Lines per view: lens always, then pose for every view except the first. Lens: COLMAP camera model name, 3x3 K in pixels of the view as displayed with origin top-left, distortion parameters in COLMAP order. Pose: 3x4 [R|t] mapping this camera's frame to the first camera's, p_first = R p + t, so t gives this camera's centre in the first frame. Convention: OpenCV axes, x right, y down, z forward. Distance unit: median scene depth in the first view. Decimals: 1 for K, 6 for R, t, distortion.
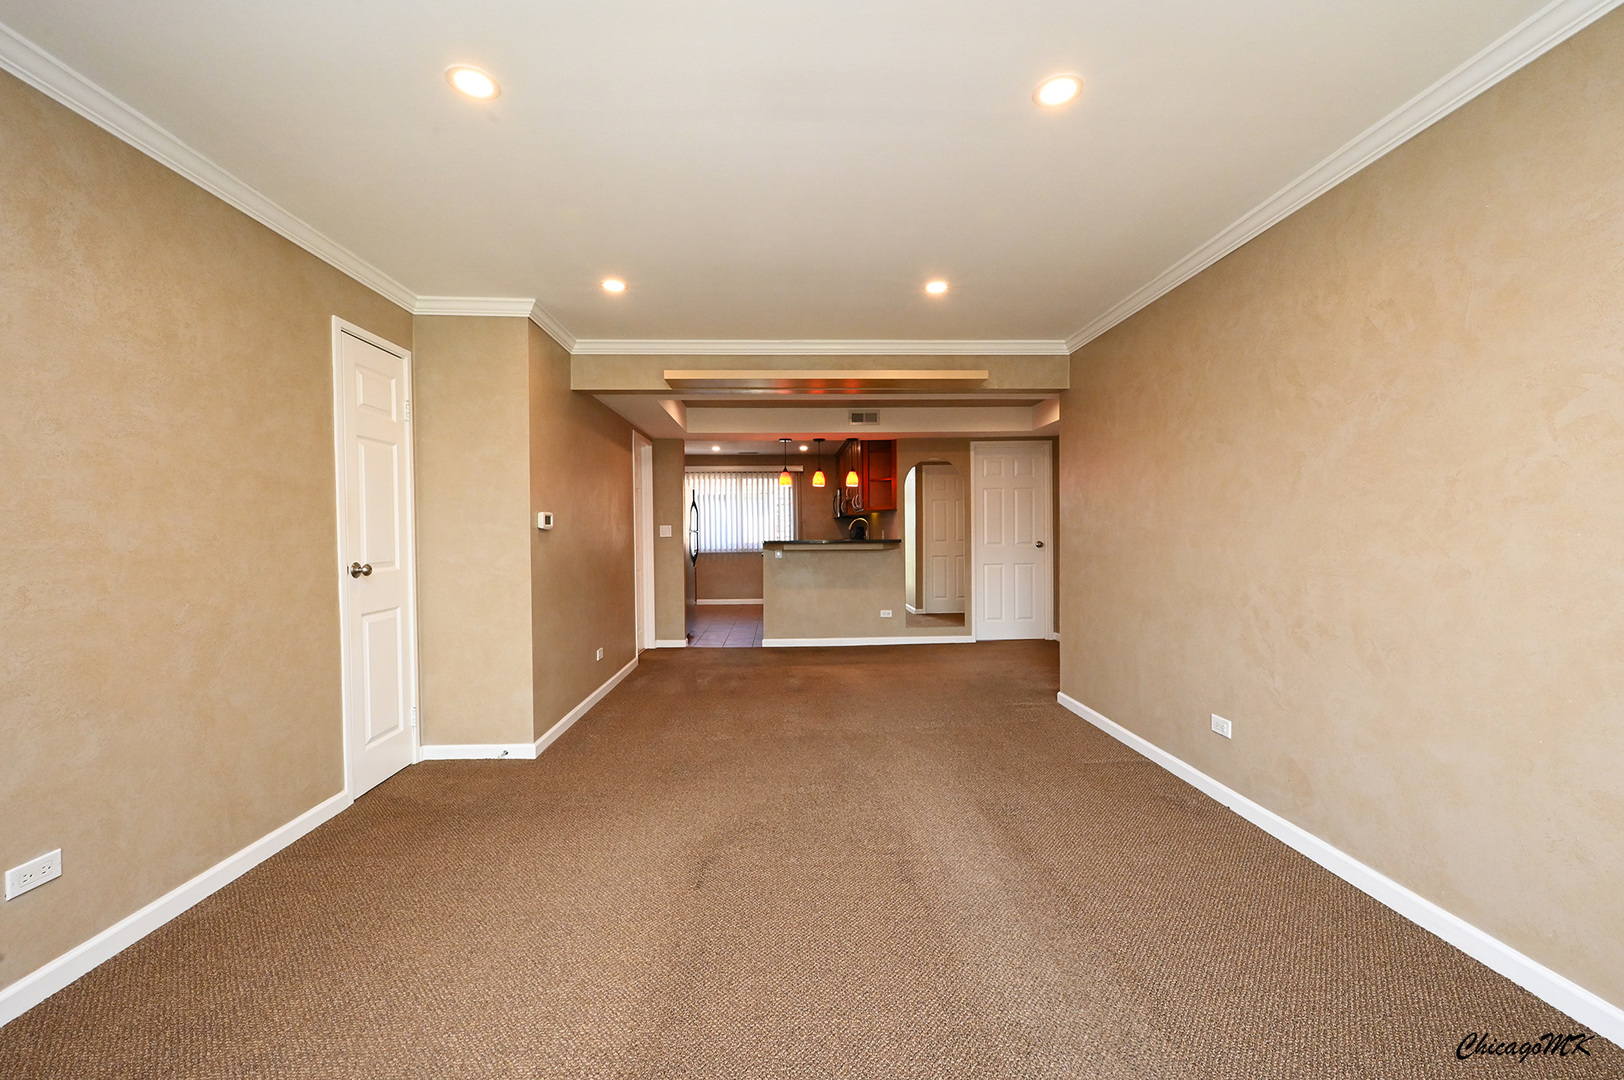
lens RADIAL K [[634.7, 0, 811.4], [0, 634.7, 537.7], [0, 0, 1]] dist [-0.001647, 0.000066]
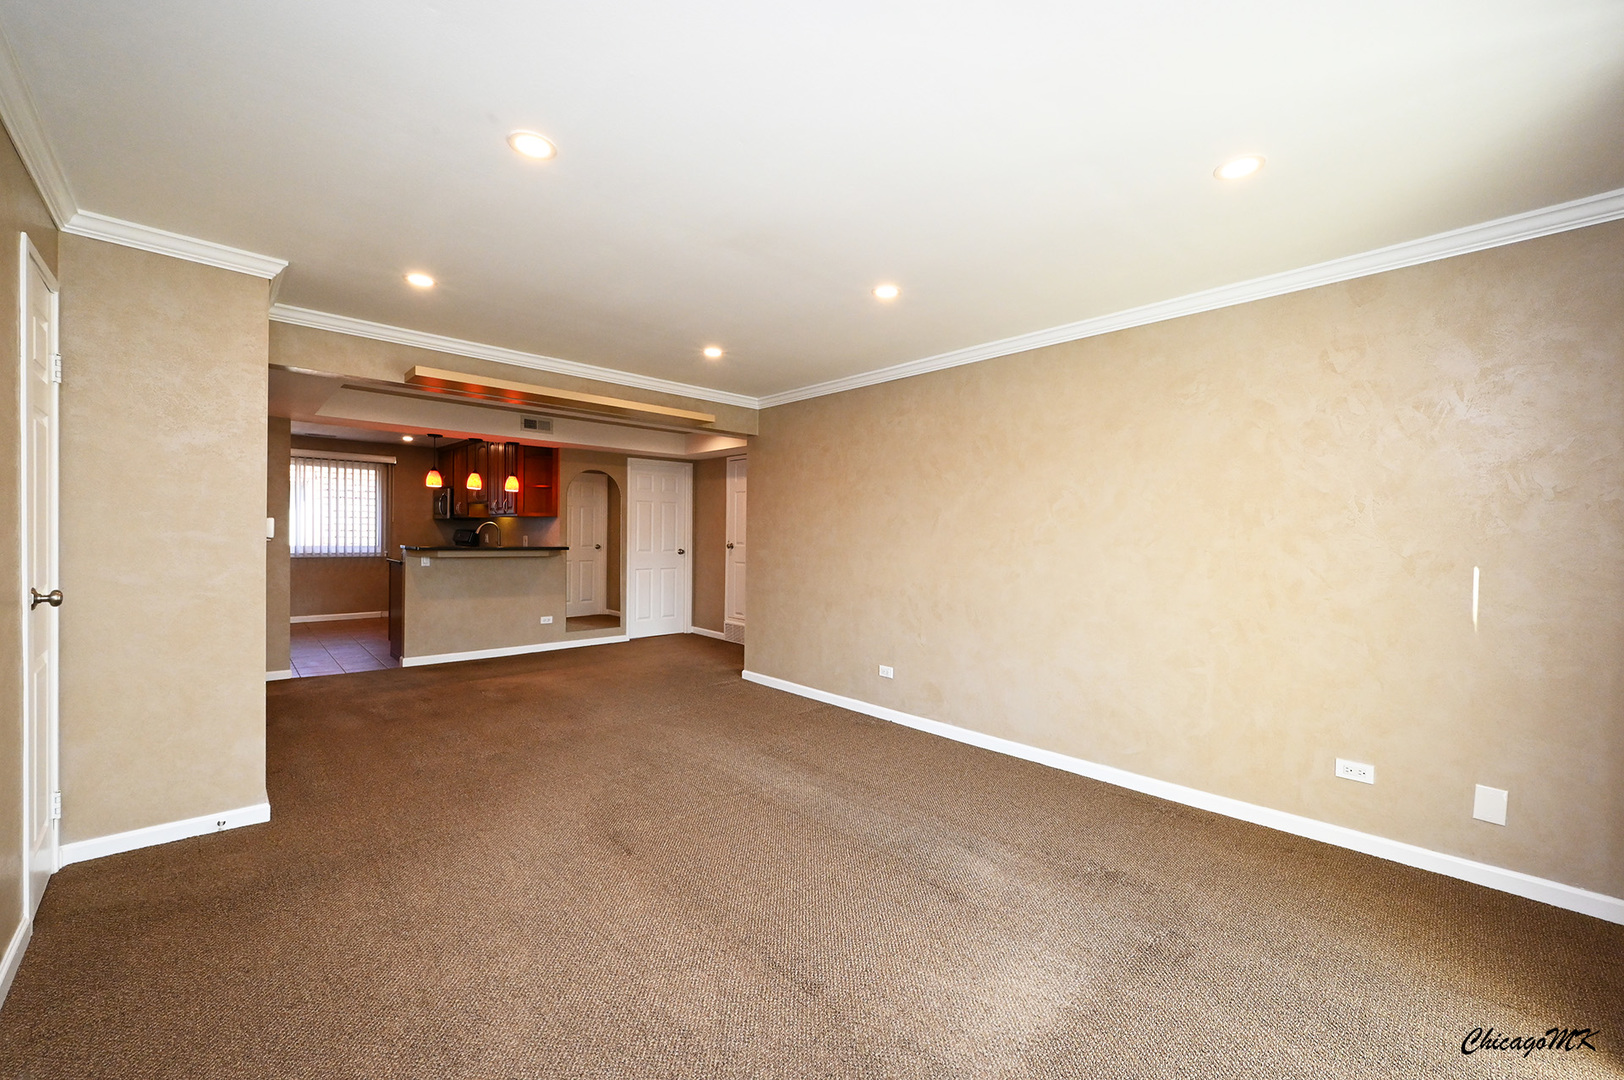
lens RADIAL K [[634.7, 0, 811.4], [0, 634.7, 537.7], [0, 0, 1]] dist [-0.001647, 0.000066]
pose [[0.756391, 0.017258, 0.653892, -0.241347], [-0.017055, 0.999832, -0.006660, -0.012270], [-0.653897, -0.006115, 0.756559, -0.038784]]
